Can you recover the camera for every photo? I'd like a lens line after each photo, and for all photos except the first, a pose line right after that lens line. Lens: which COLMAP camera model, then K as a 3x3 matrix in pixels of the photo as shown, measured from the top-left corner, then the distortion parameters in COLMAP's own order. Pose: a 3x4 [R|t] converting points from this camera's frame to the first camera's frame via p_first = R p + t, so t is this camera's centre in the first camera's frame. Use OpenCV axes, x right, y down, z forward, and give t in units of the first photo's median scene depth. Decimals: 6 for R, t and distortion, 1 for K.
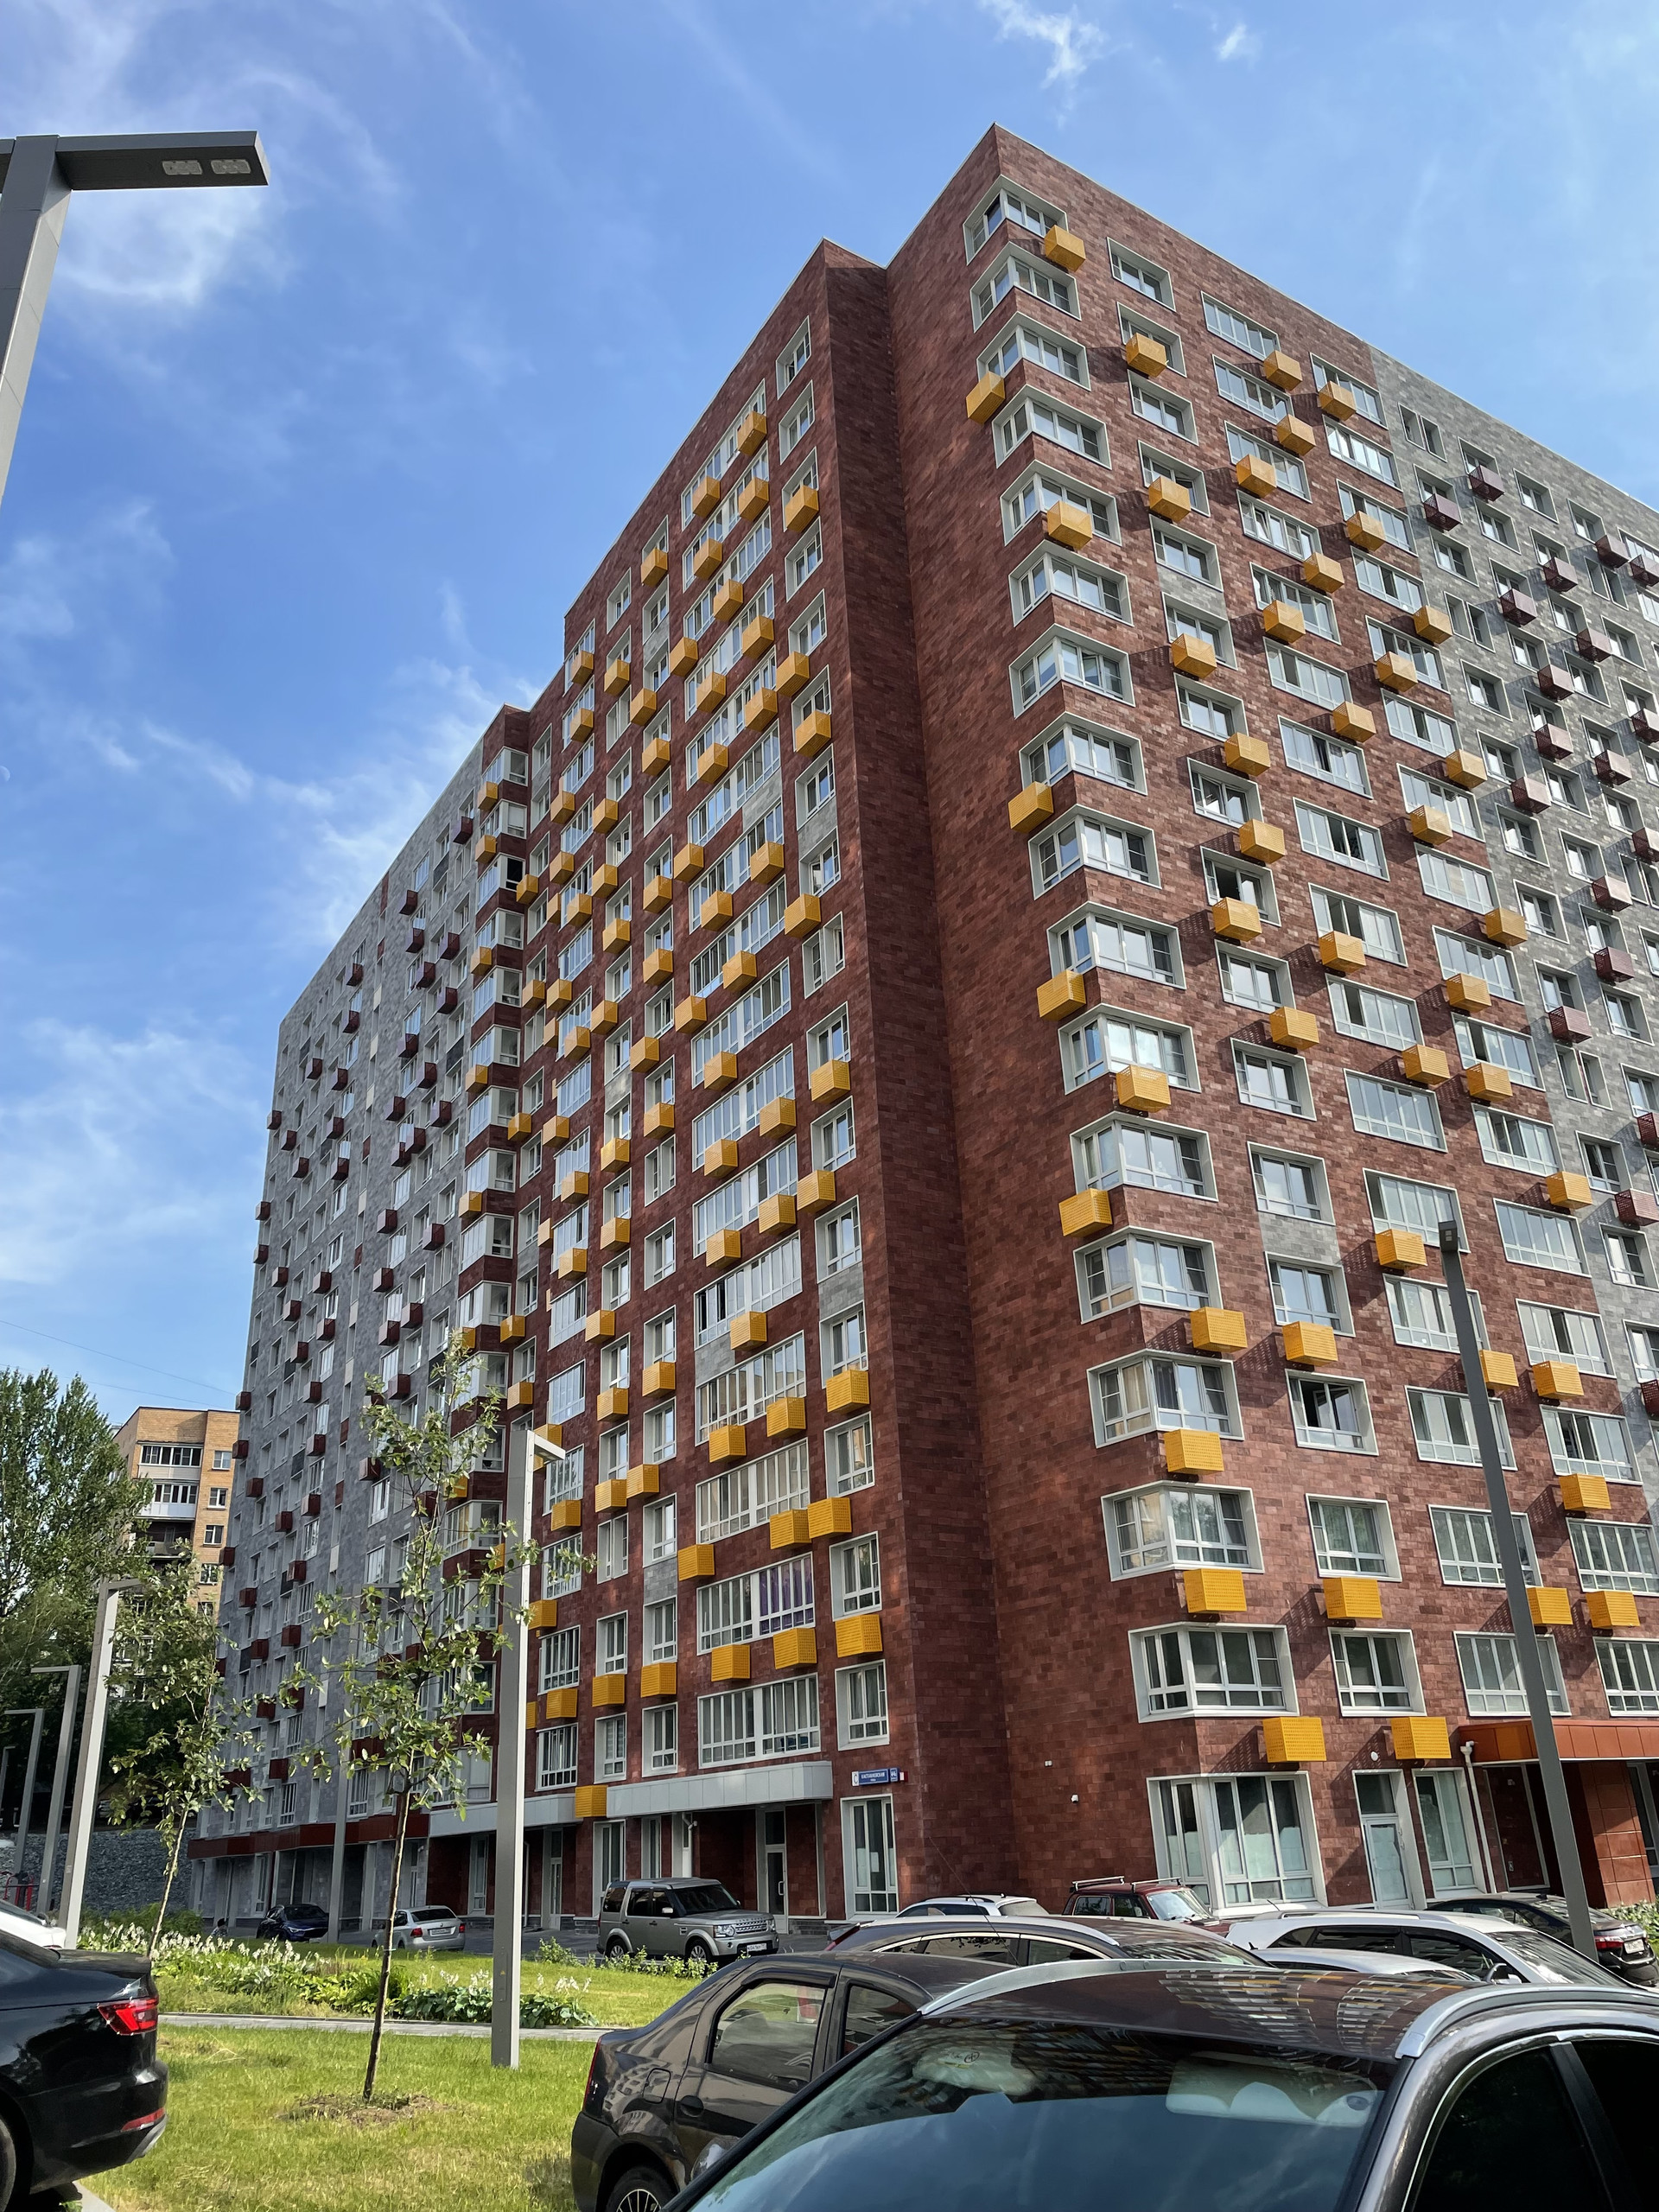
lens RADIAL K [[1679.9, 0, 823.0], [0, 1679.9, 1113.0], [0, 0, 1]] dist [0.074096, -0.053983]
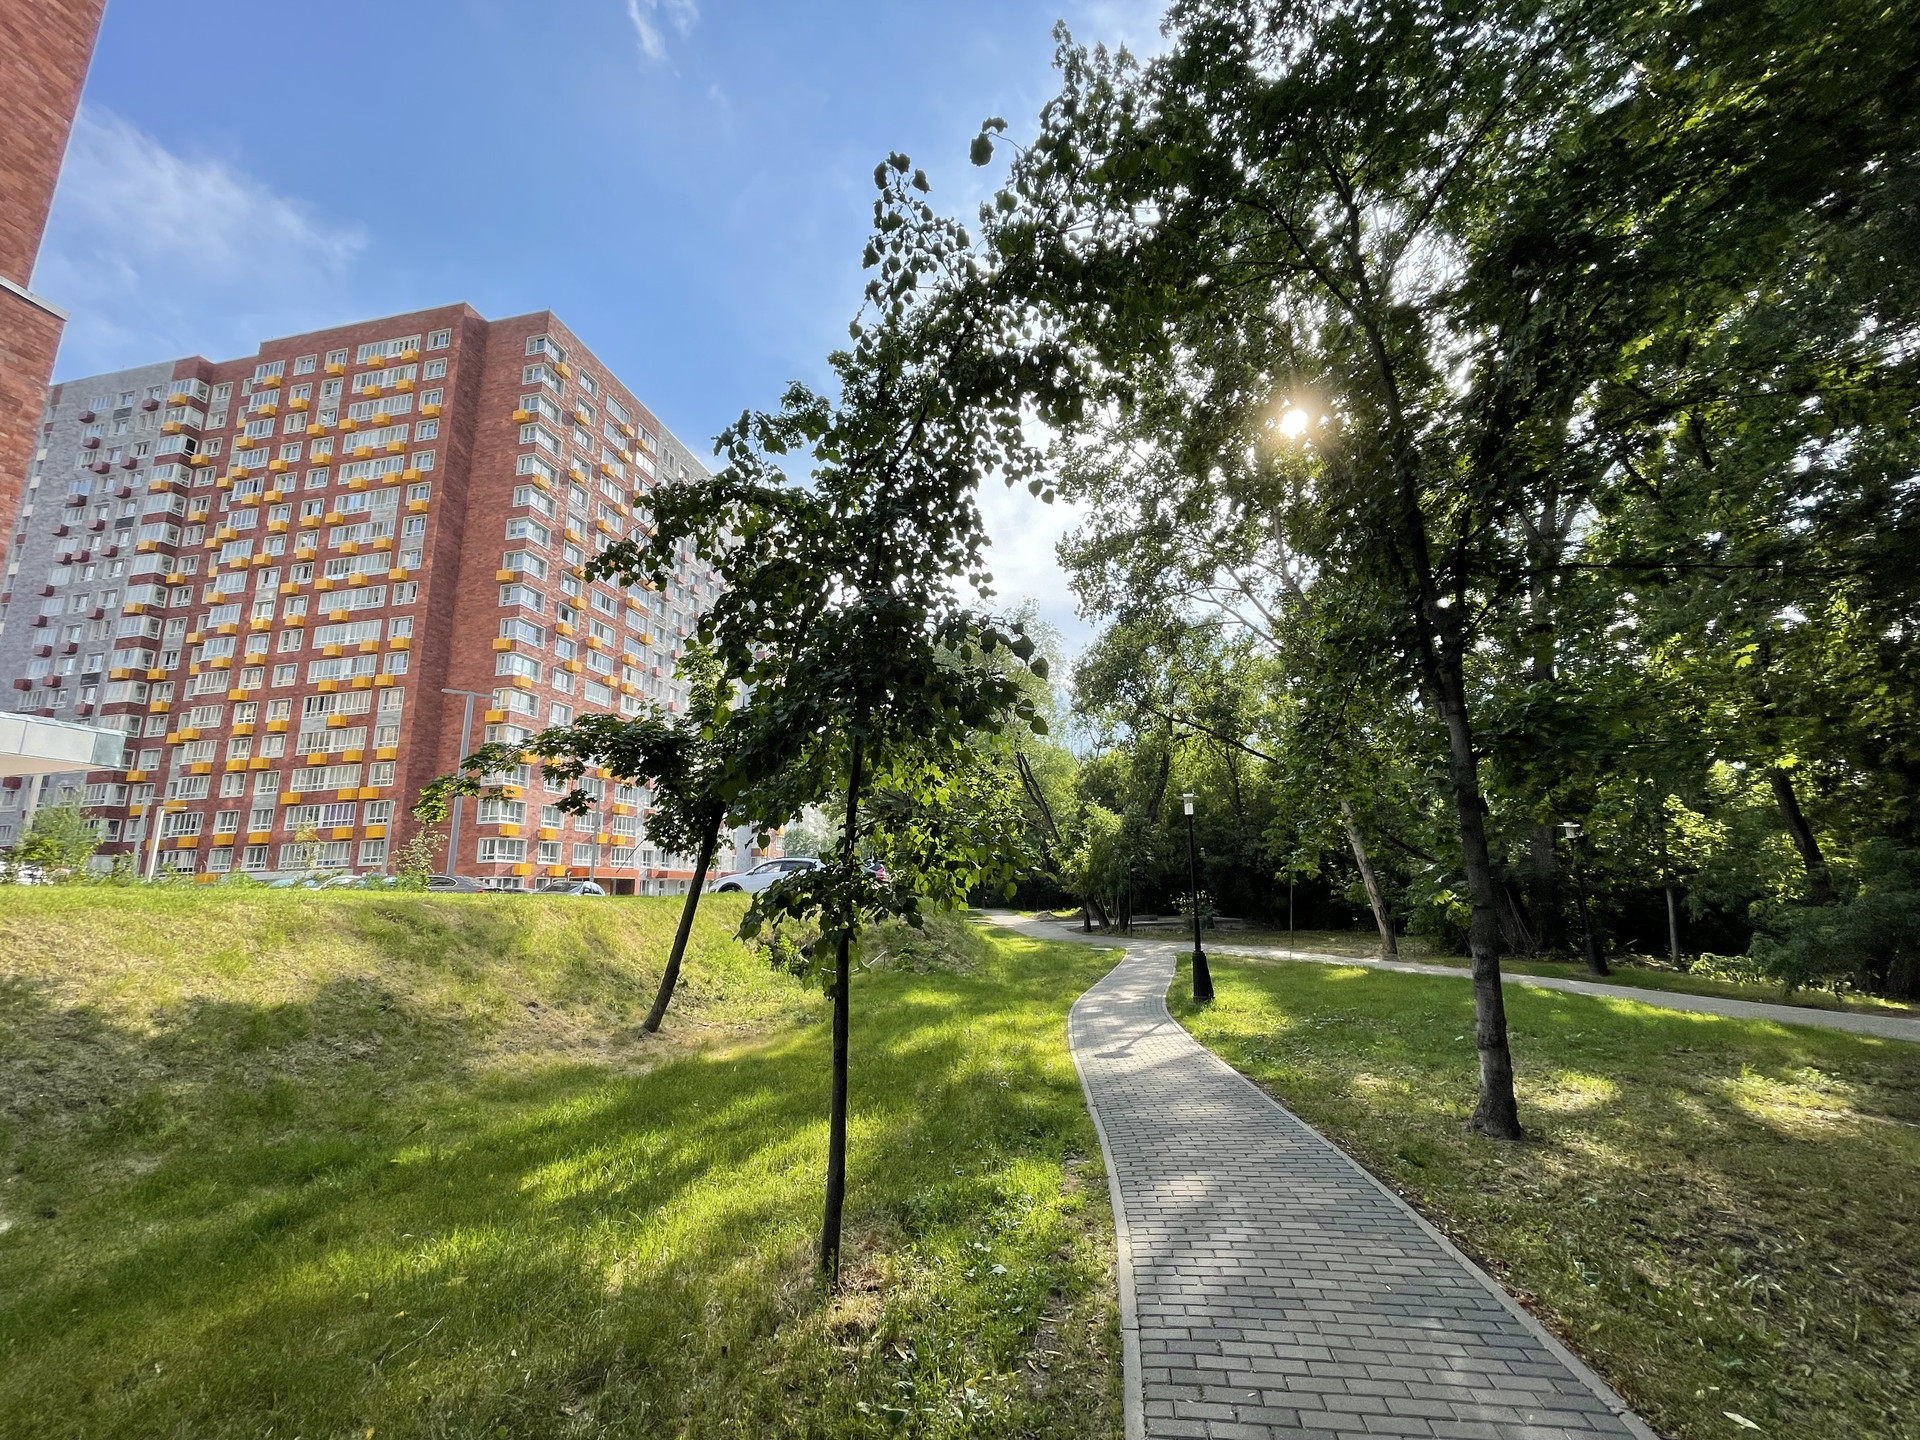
lens RADIAL K [[776.1, 0, 956.2], [0, 776.1, 726.5], [0, 0, 1]] dist [0.001482, 0.000216]
pose [[0.686260, 0.184769, 0.703497, -0.234954], [-0.289718, 0.956598, 0.031375, -0.186745], [-0.667167, -0.225347, 0.710005, -0.555366]]
